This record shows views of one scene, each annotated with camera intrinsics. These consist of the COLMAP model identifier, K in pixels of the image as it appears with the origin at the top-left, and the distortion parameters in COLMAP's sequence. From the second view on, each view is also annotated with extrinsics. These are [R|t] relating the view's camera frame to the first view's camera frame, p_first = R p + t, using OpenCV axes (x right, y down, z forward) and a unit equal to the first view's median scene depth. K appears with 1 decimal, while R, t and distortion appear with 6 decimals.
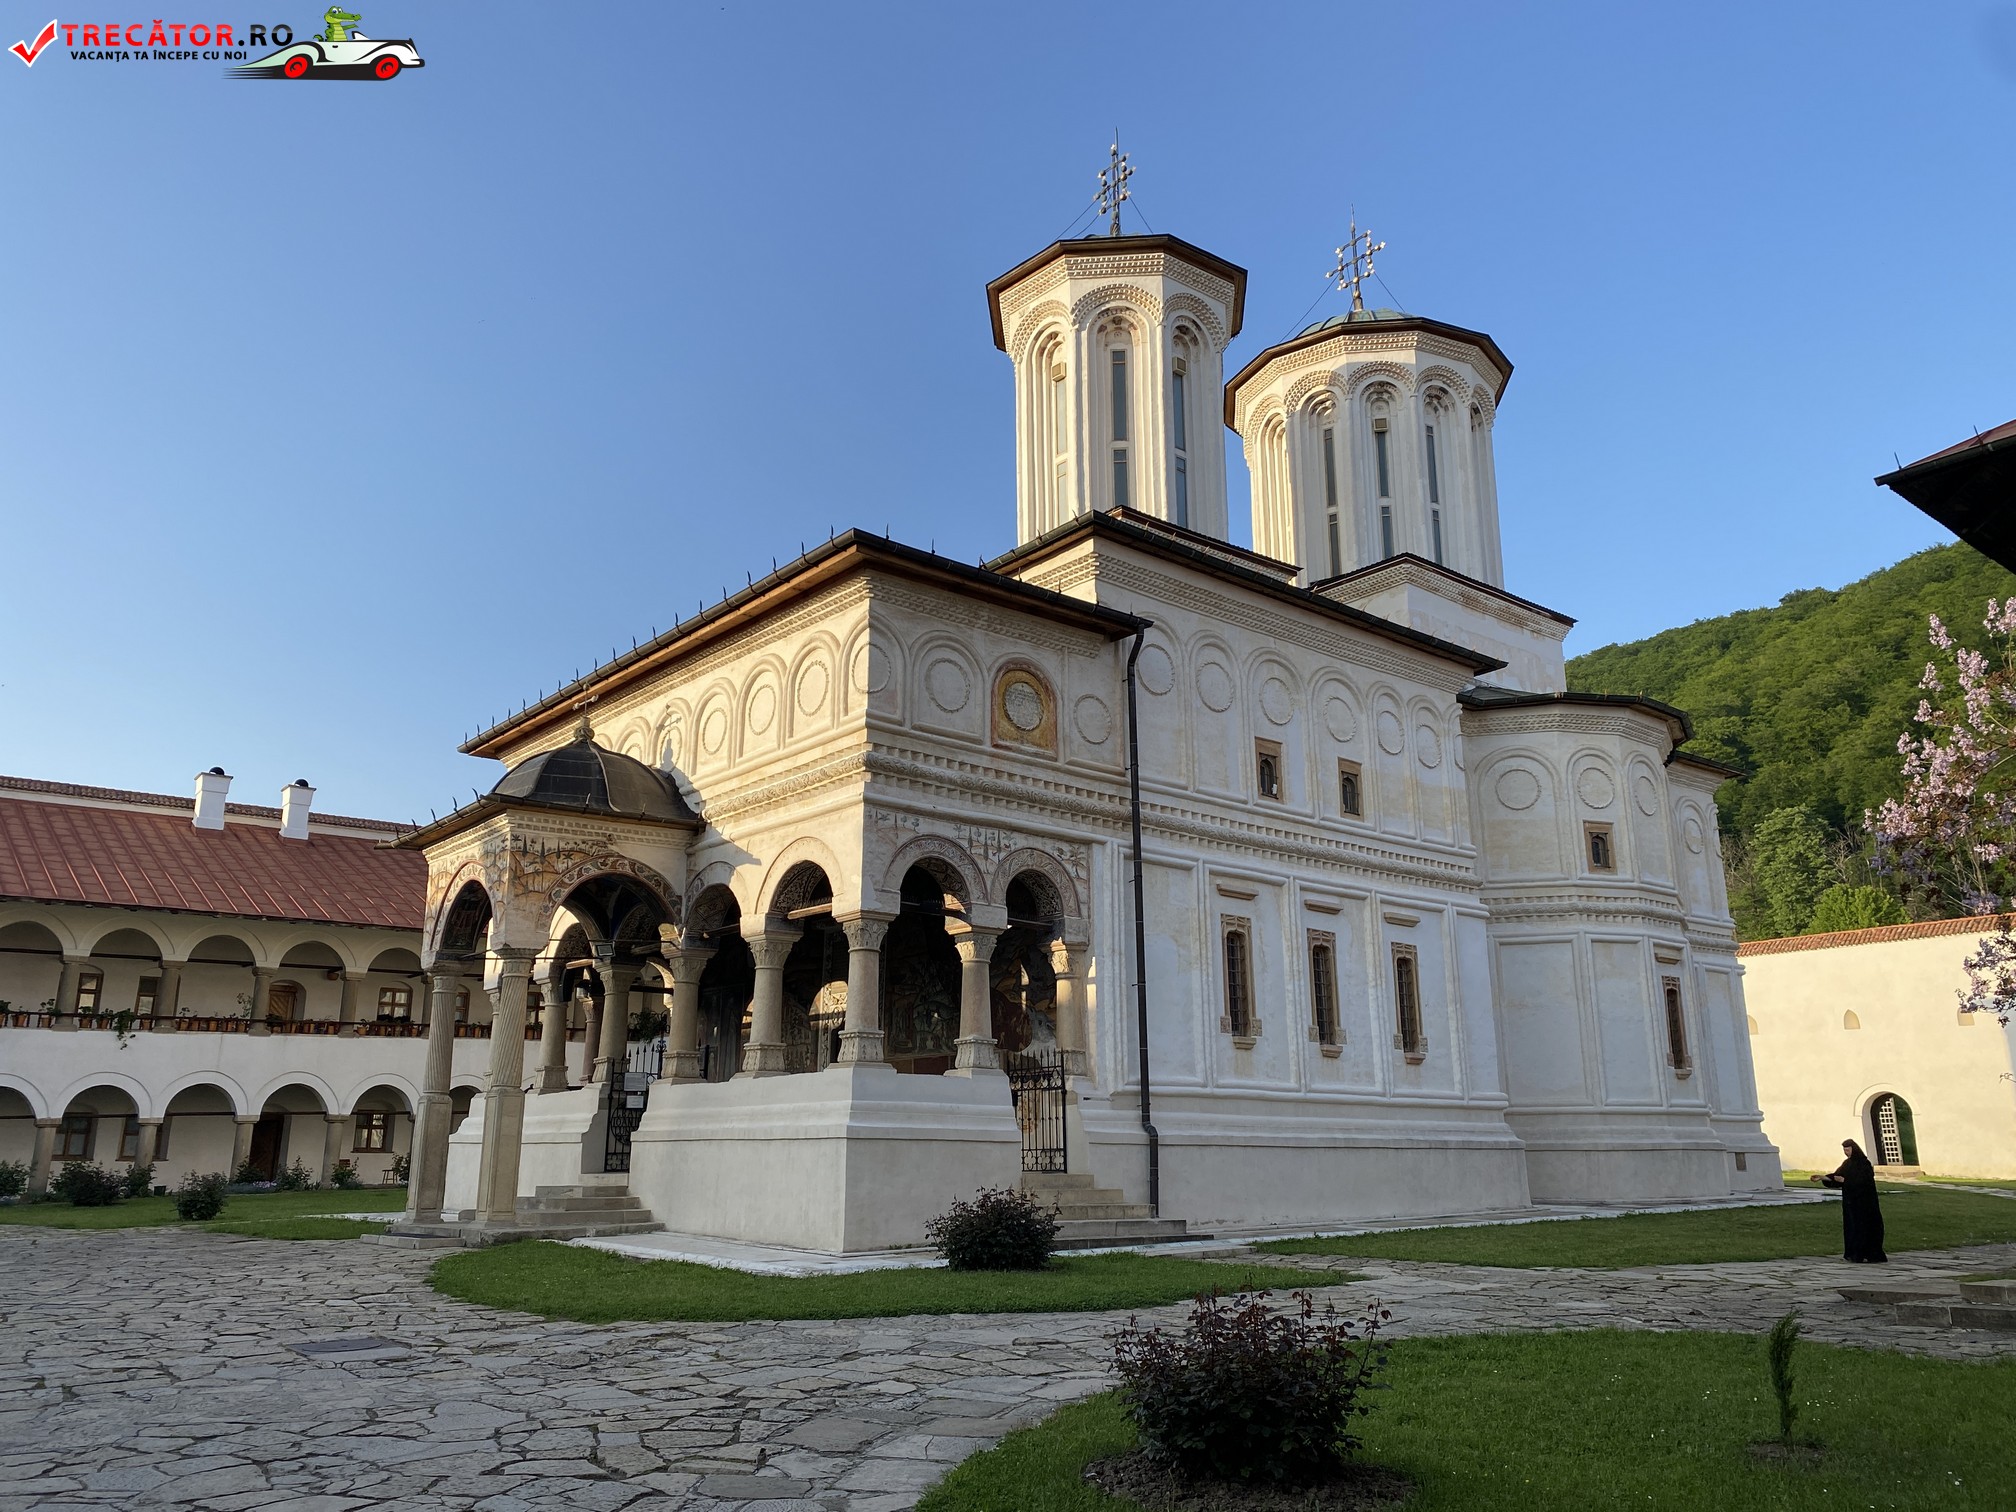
lens RADIAL K [[1525.4, 0, 999.3], [0, 1525.4, 744.6], [0, 0, 1]] dist [0.081413, -0.133674]
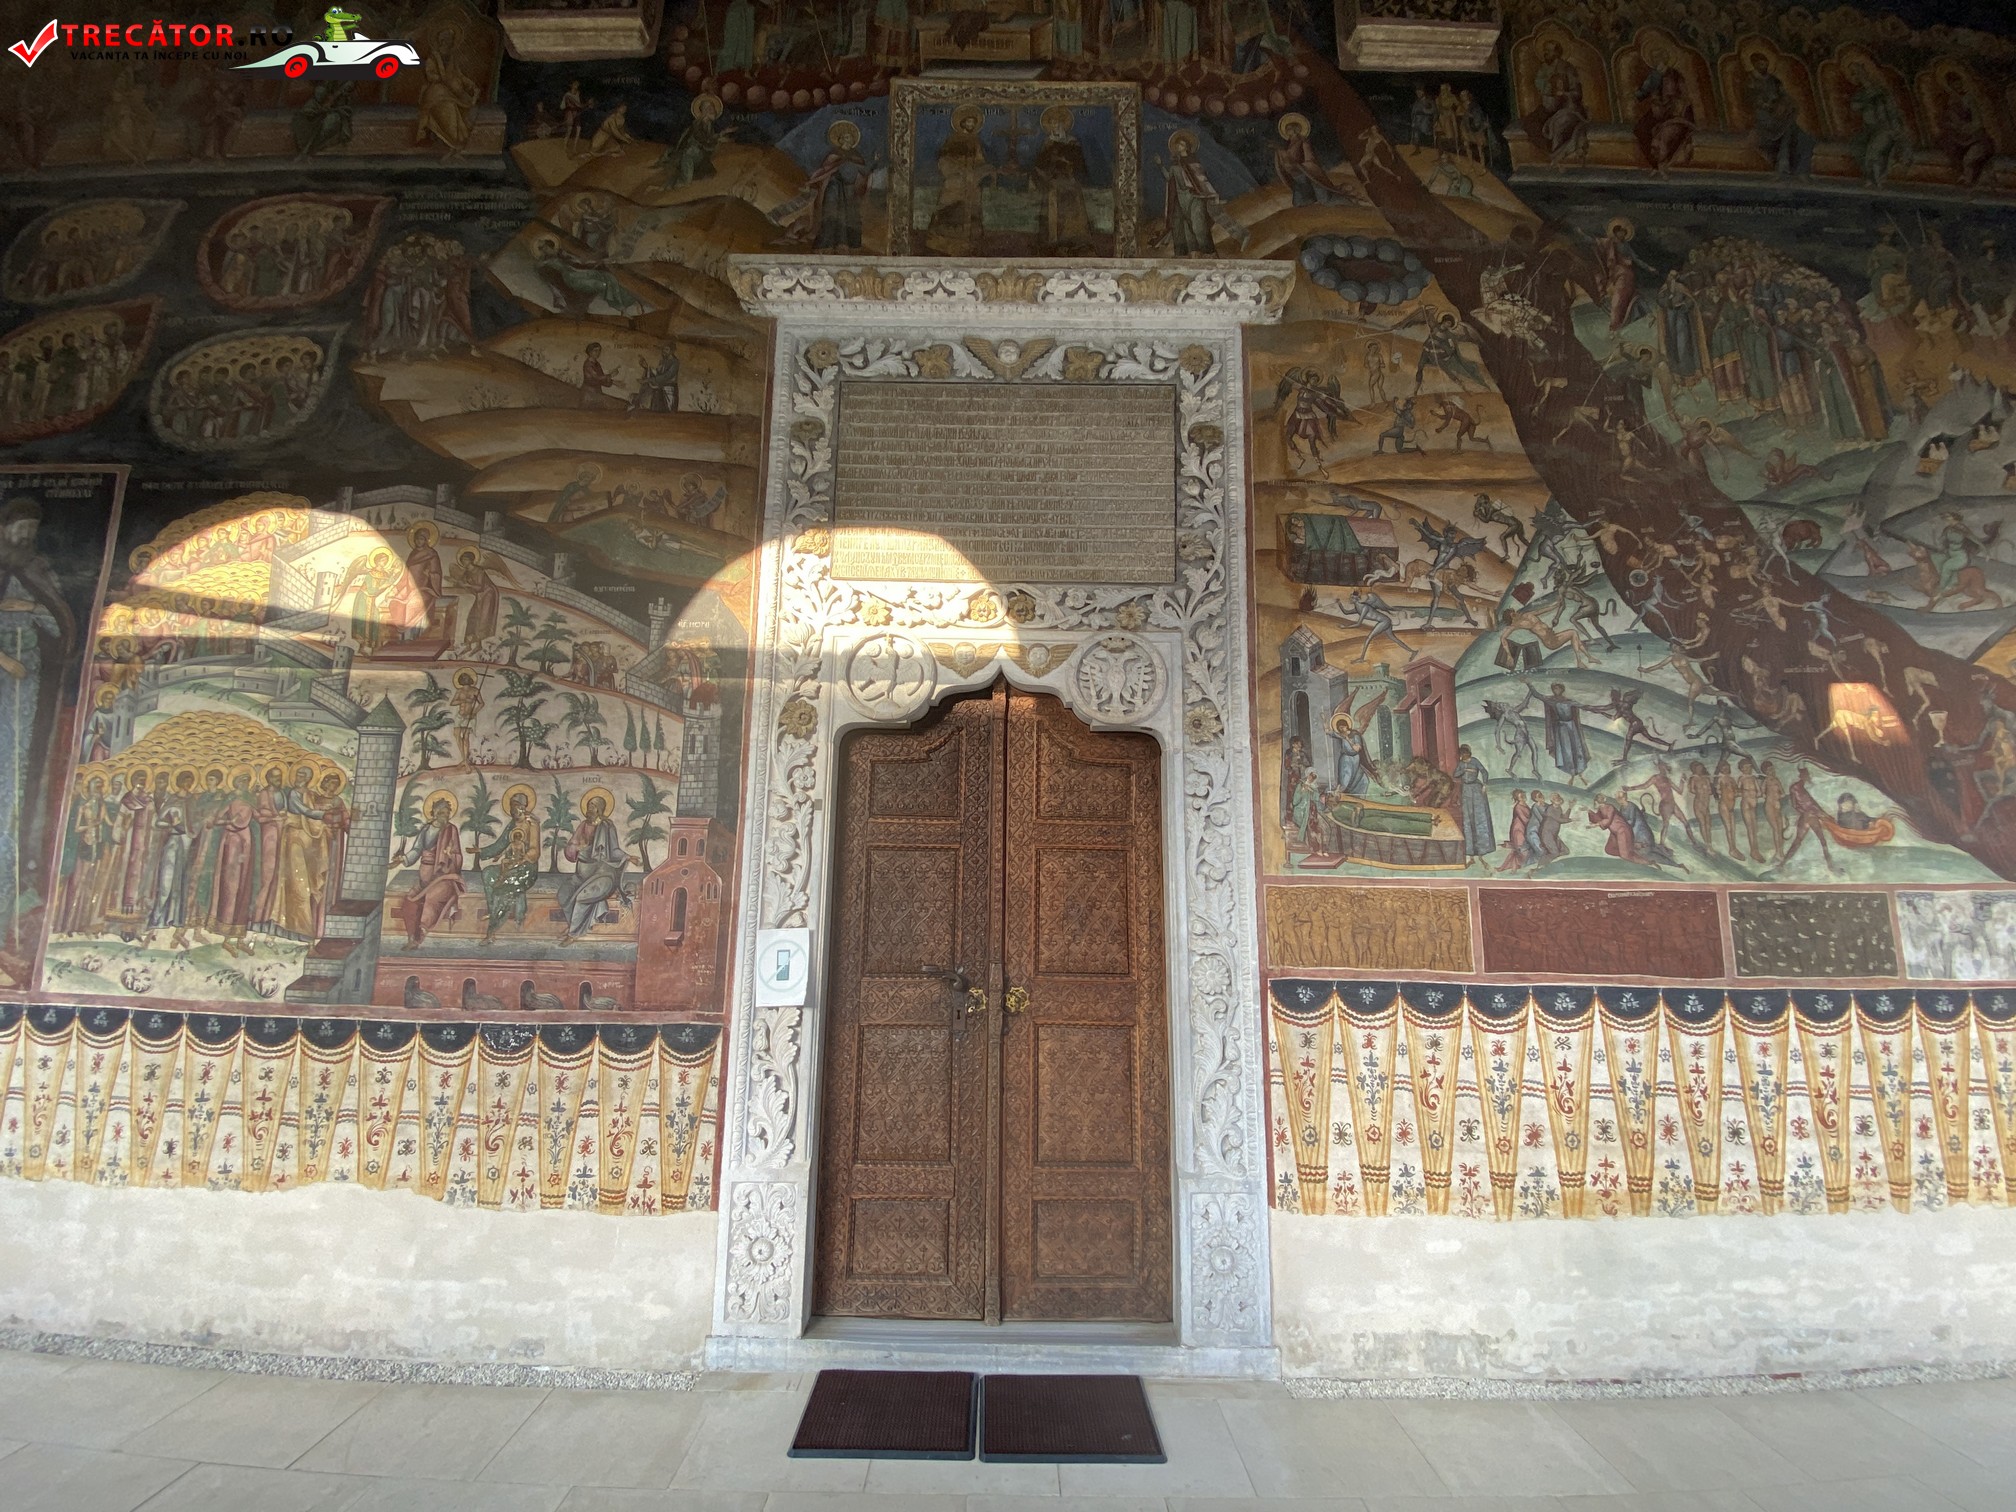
lens RADIAL K [[820.3, 0, 1005.6], [0, 820.3, 756.9], [0, 0, 1]] dist [0.031304, -0.027499]
pose [[0.622310, 0.127186, 0.772369, -0.217241], [-0.213179, 0.976953, 0.010887, 0.212105], [-0.753183, -0.171428, 0.635081, 1.039378]]
